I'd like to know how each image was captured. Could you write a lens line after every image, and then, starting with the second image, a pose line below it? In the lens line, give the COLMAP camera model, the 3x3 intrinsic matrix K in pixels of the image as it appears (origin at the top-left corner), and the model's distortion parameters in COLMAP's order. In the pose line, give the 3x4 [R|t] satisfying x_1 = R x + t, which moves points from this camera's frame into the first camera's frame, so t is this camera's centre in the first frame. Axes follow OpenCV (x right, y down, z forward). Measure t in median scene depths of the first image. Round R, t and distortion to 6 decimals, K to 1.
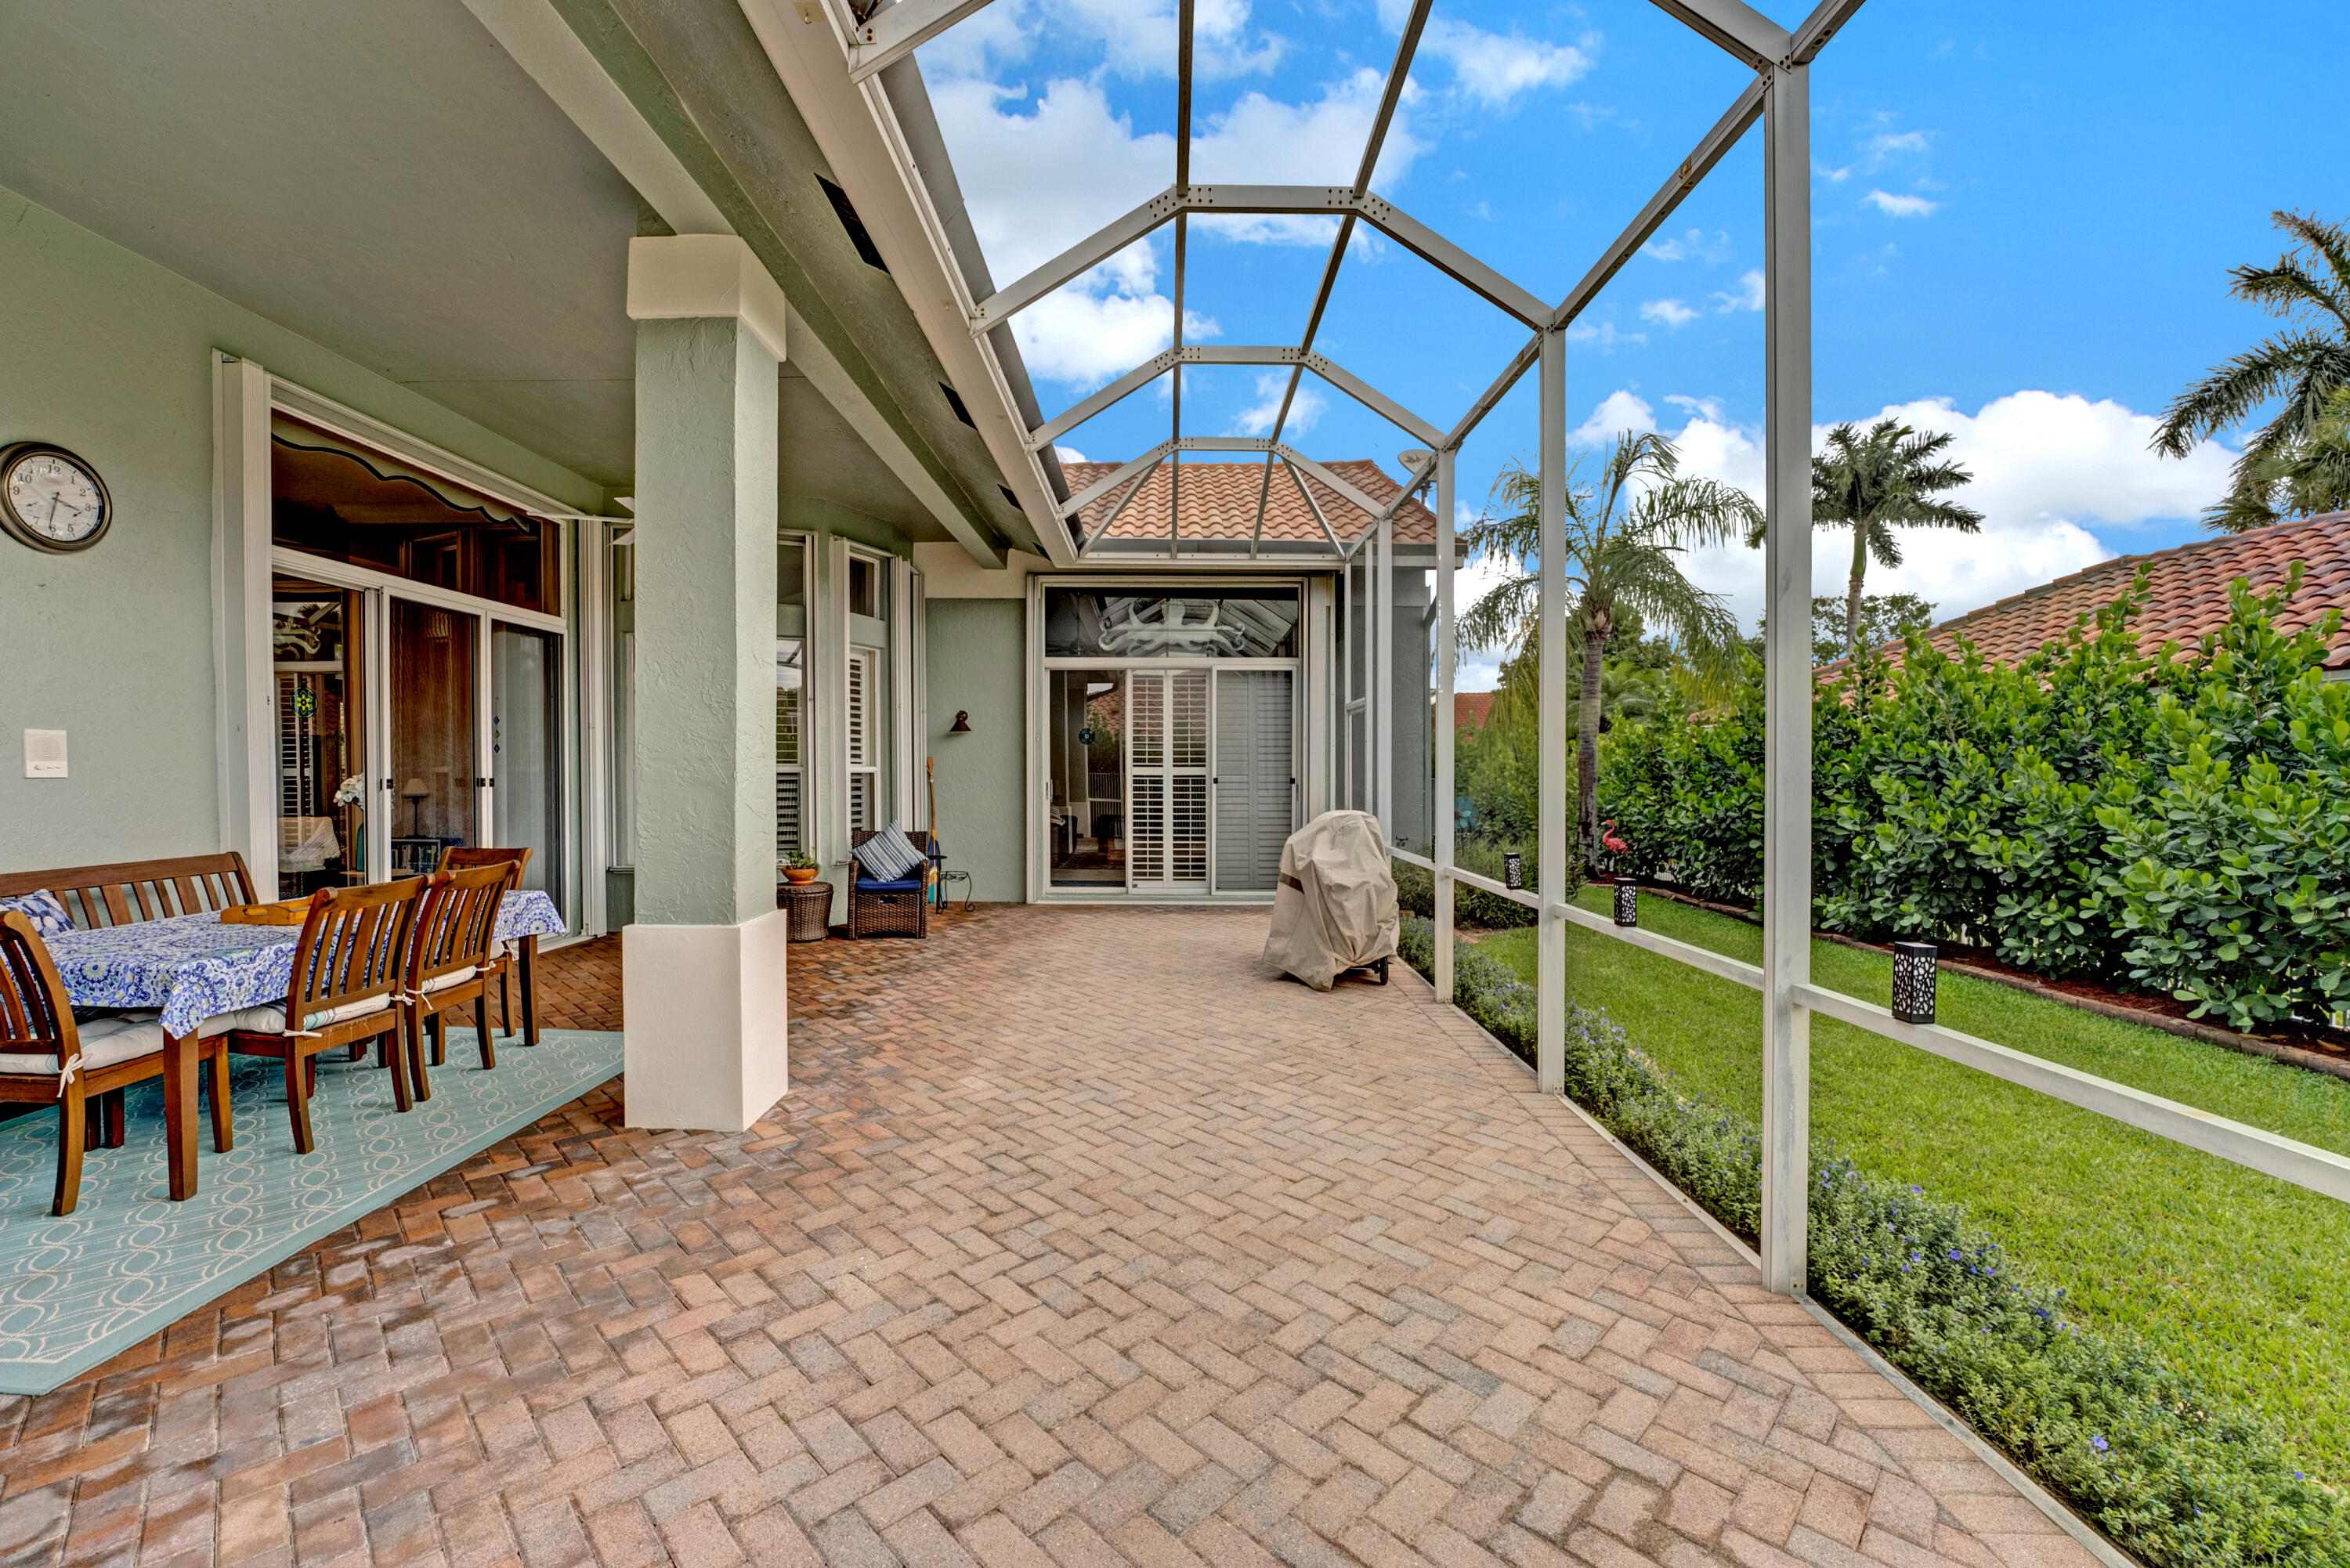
lens RADIAL K [[961.4, 0, 1191.6], [0, 961.4, 783.3], [0, 0, 1]] dist [-0.031237, 0.004241]
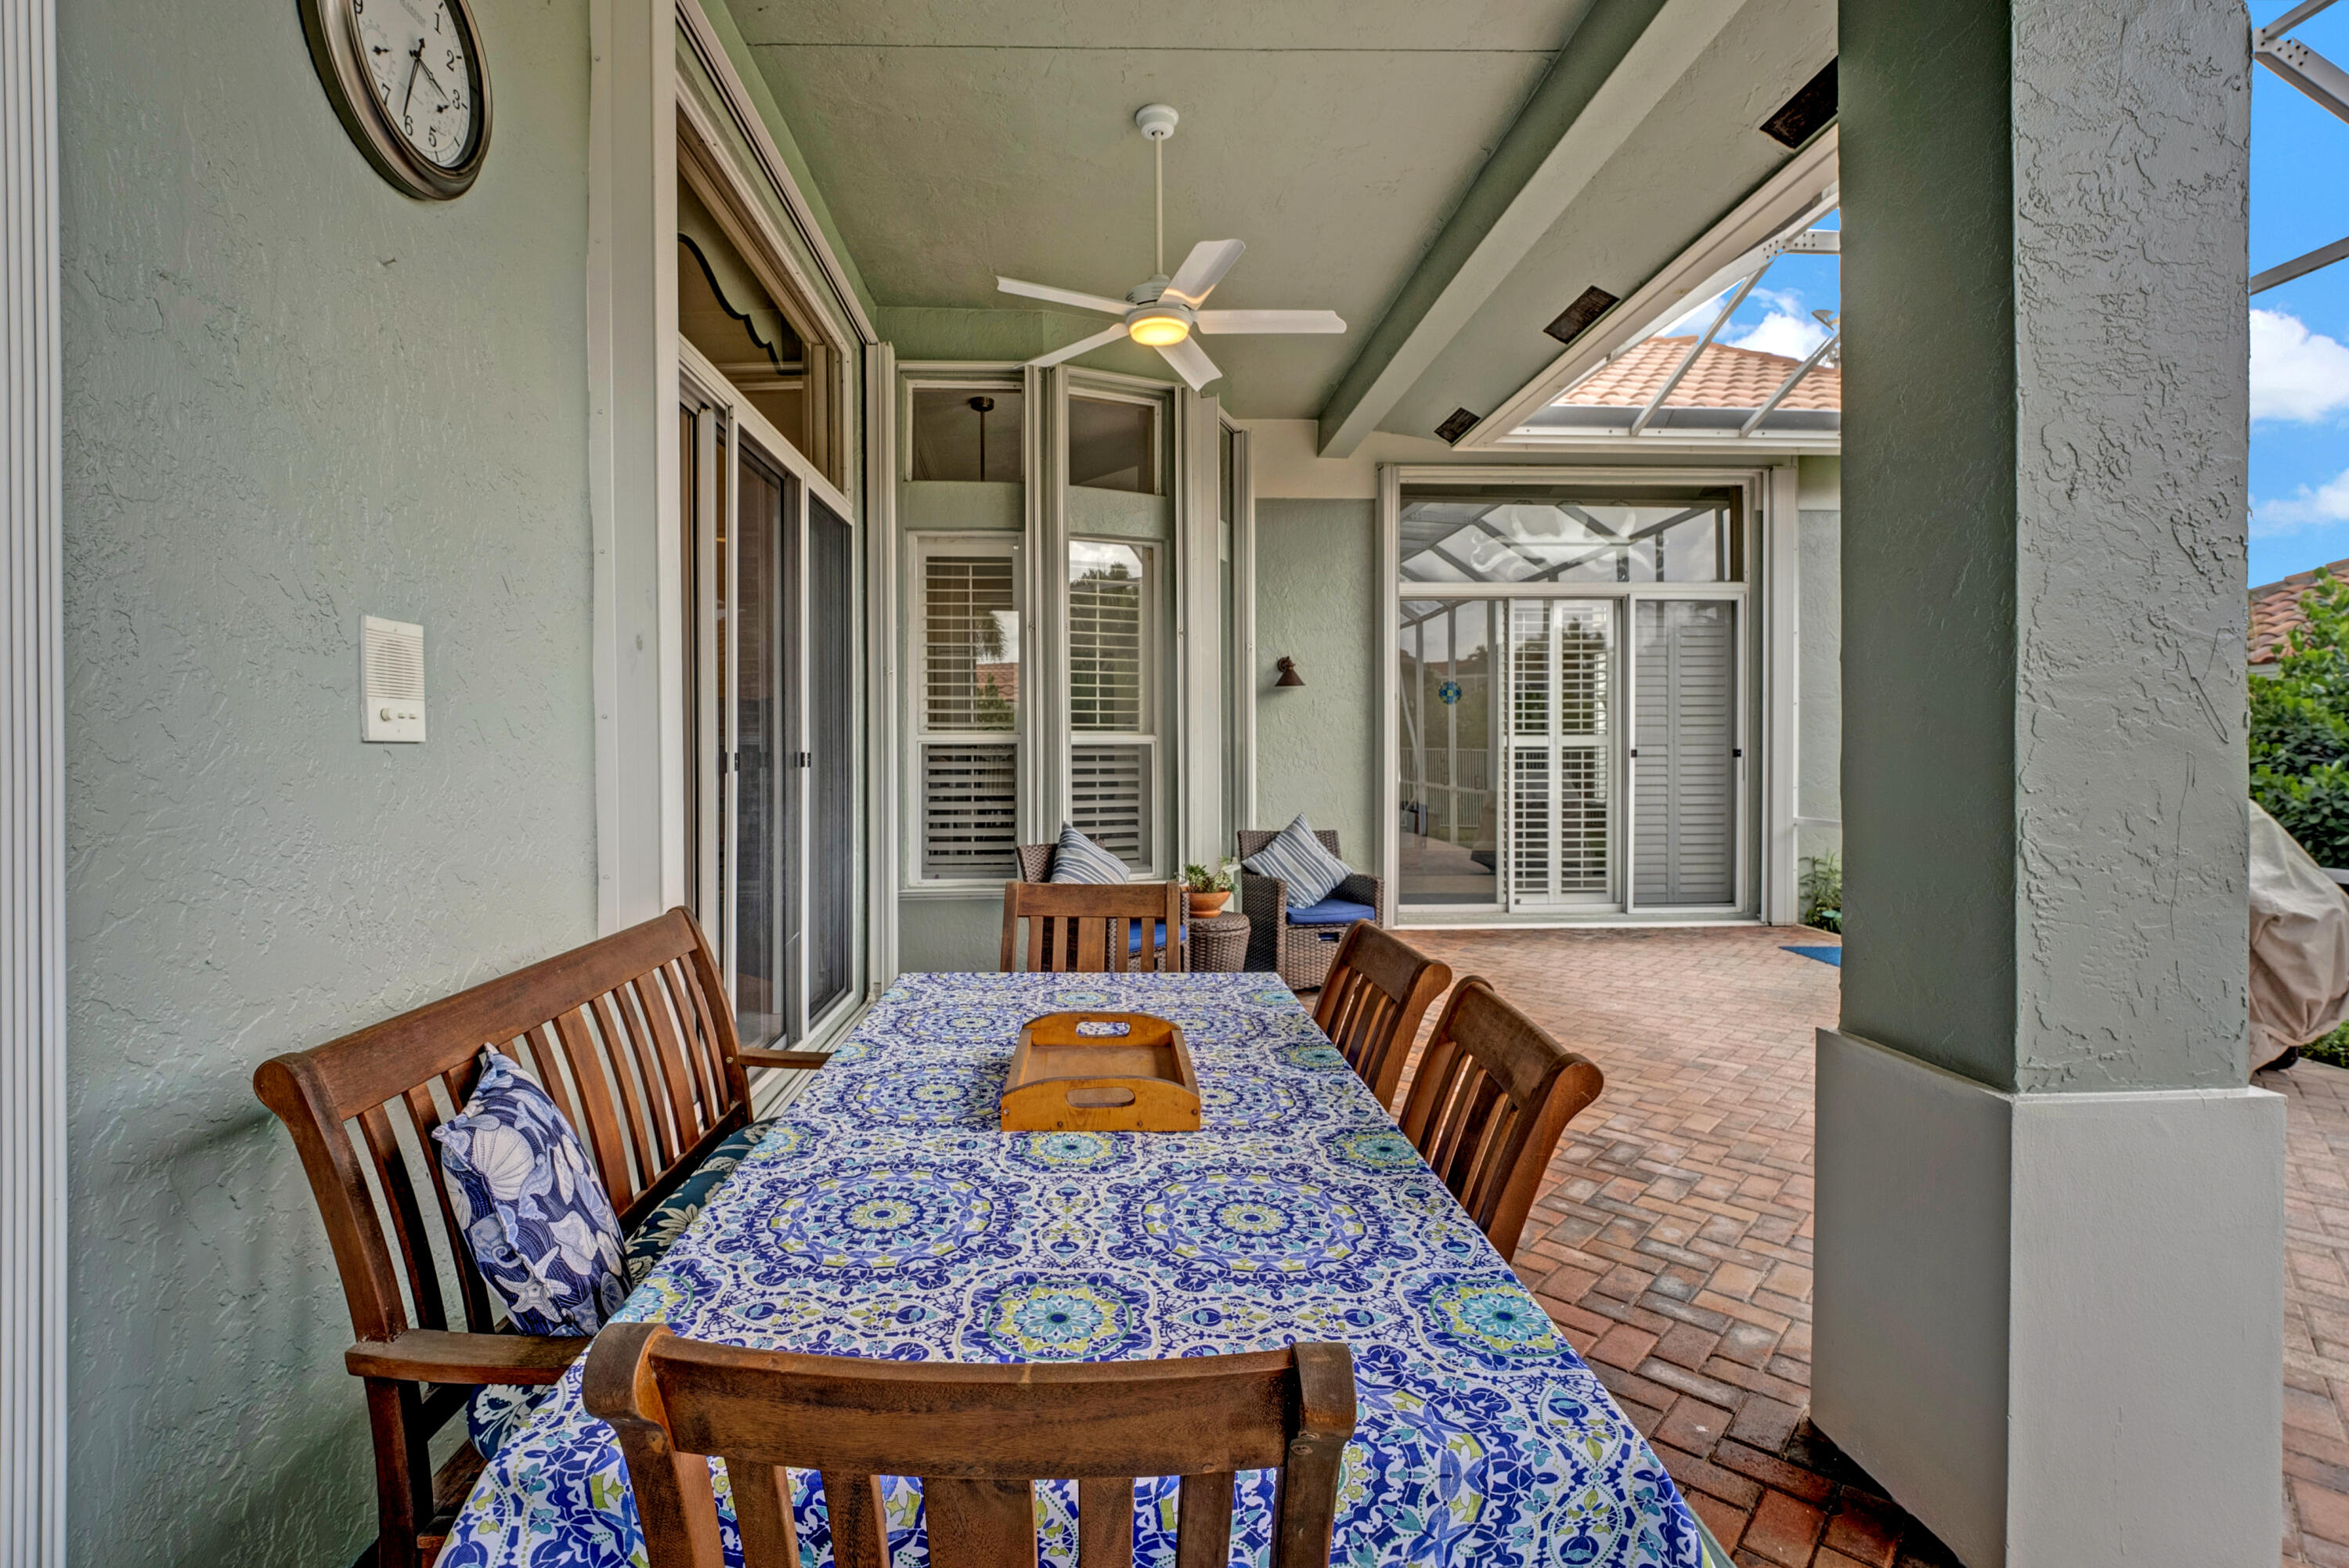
lens RADIAL K [[1041.2, 0, 1079.6], [0, 1041.2, 740.8], [0, 0, 1]] dist [0.000232, -0.000102]
pose [[0.999330, -0.007586, 0.035809, -0.855536], [0.008432, 0.999687, -0.023538, 0.005703], [-0.035619, 0.023824, 0.999081, 0.485737]]
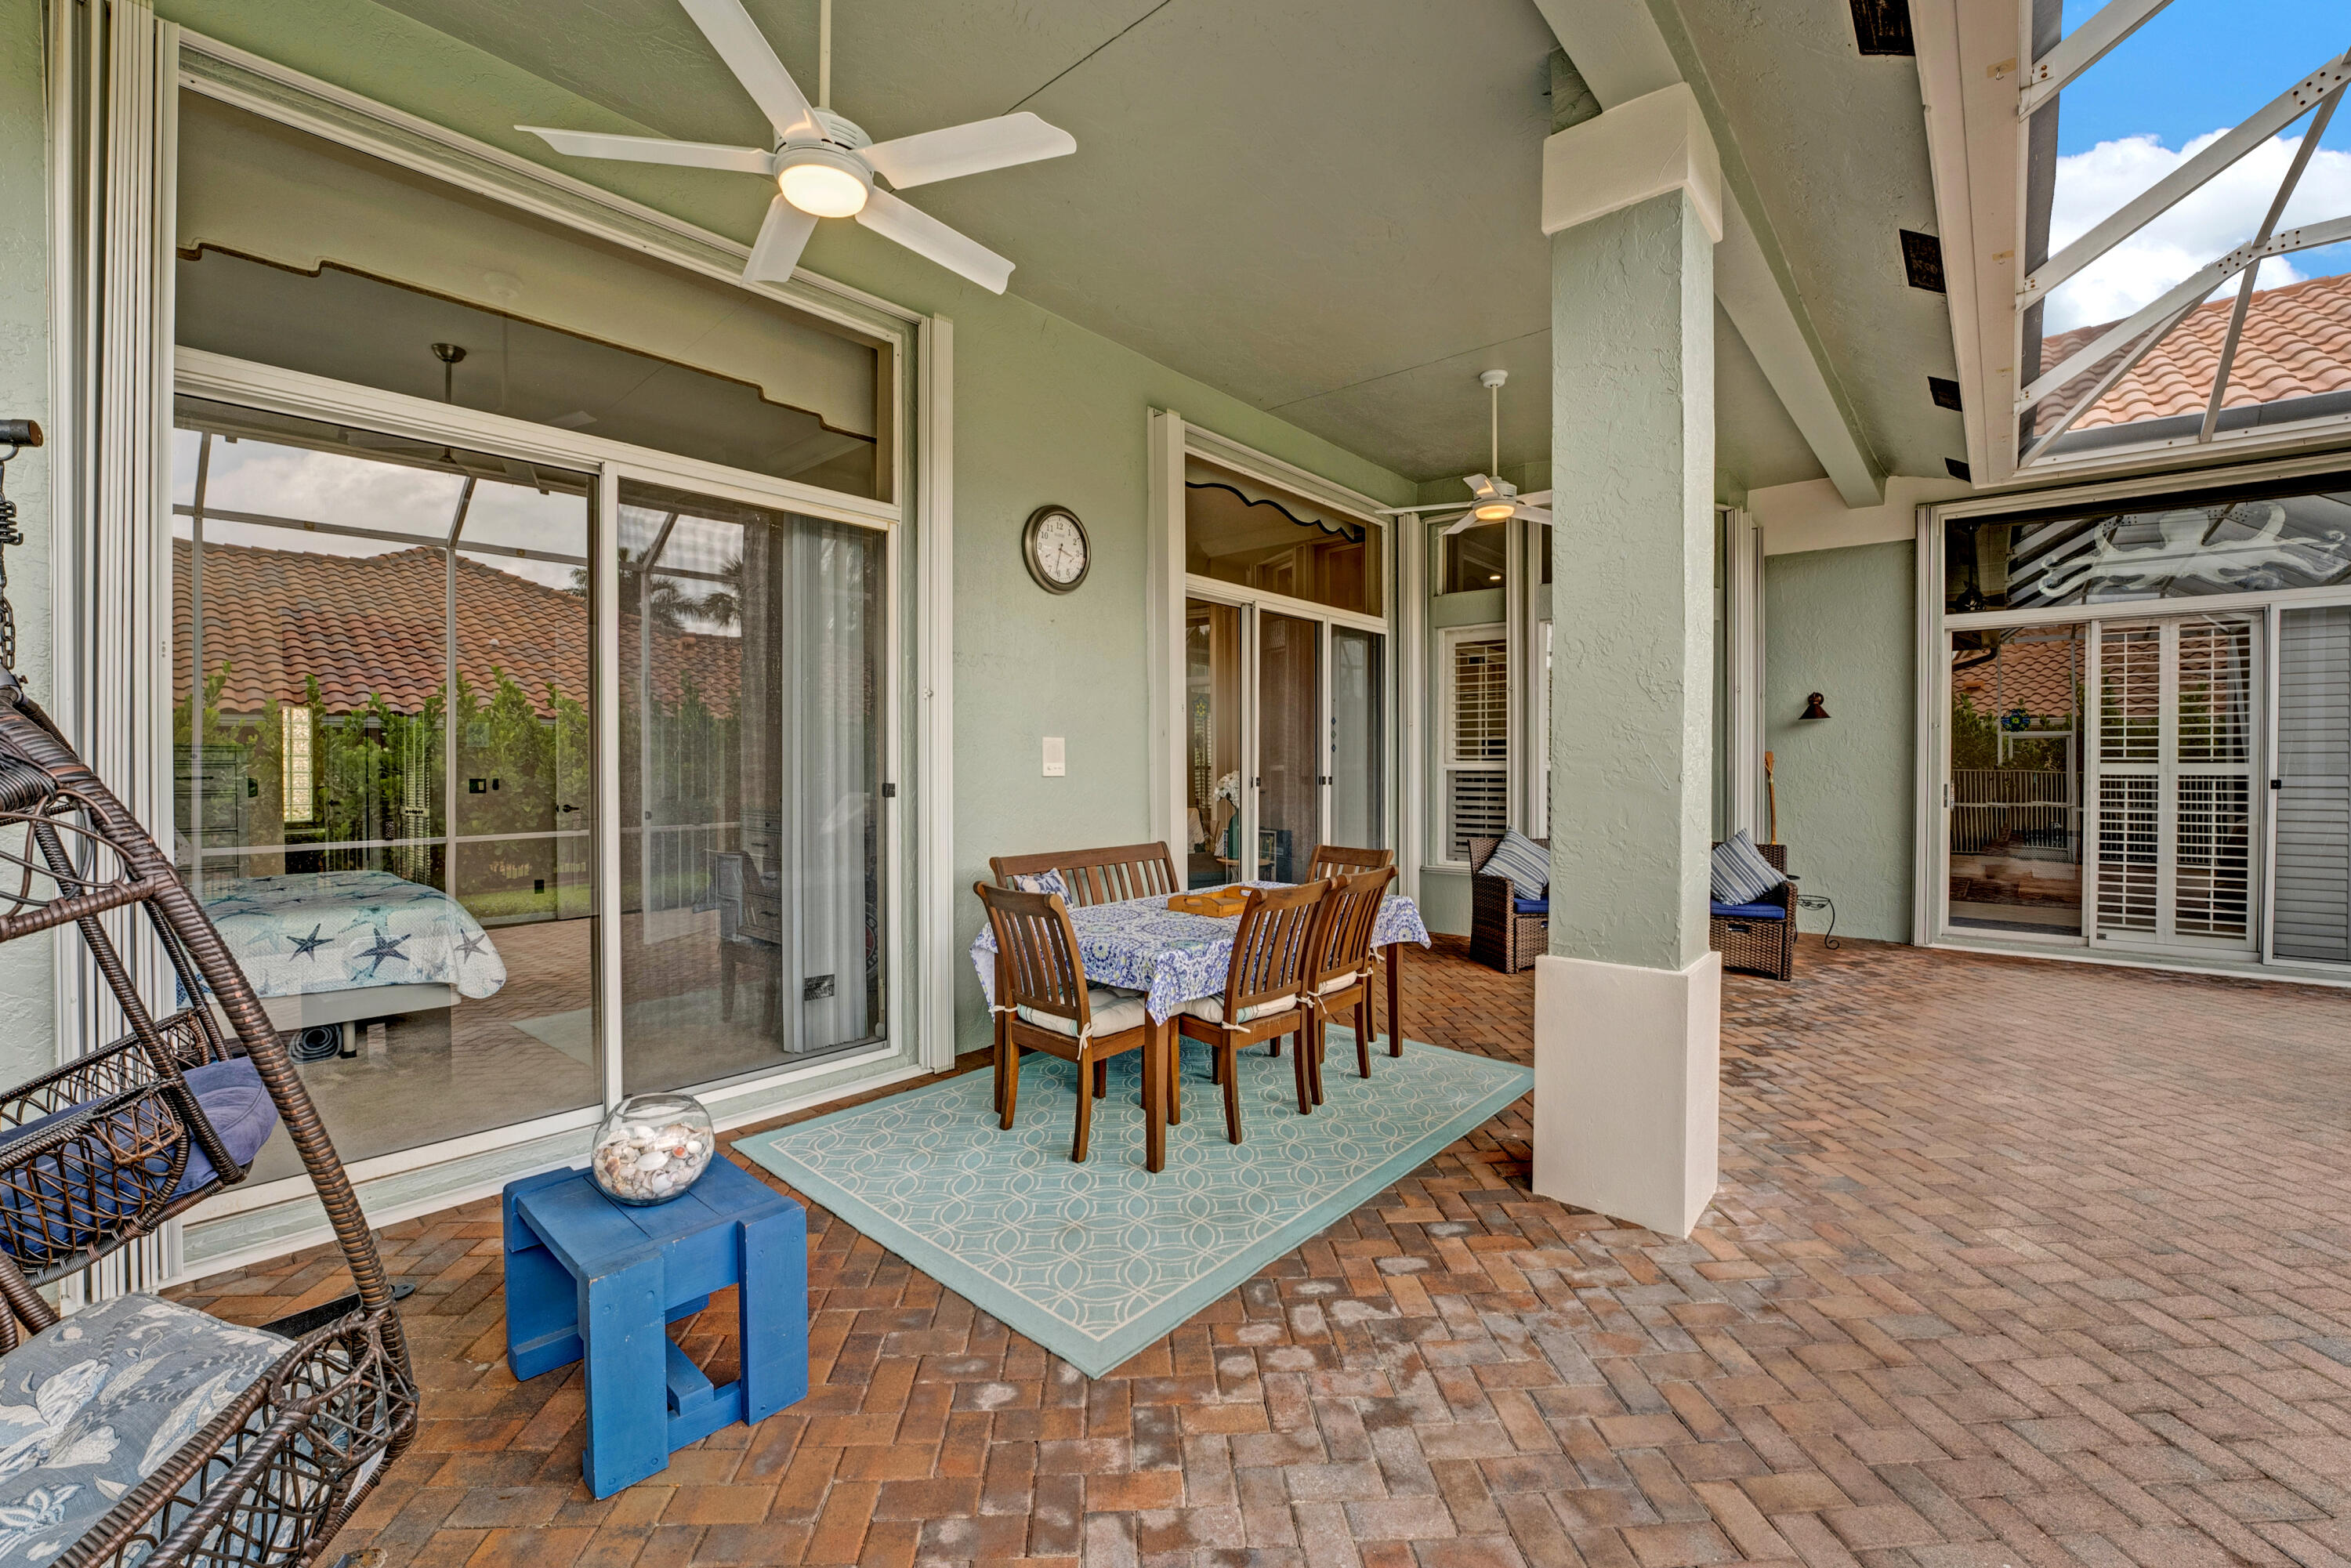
lens RADIAL K [[961.9, 0, 1174.7], [0, 961.9, 776.2], [0, 0, 1]] dist [-0.031237, 0.004241]
pose [[0.750432, 0.005348, -0.660926, -0.237983], [-0.006750, 0.999977, 0.000428, -0.006953], [0.660913, 0.004140, 0.750451, 0.126396]]
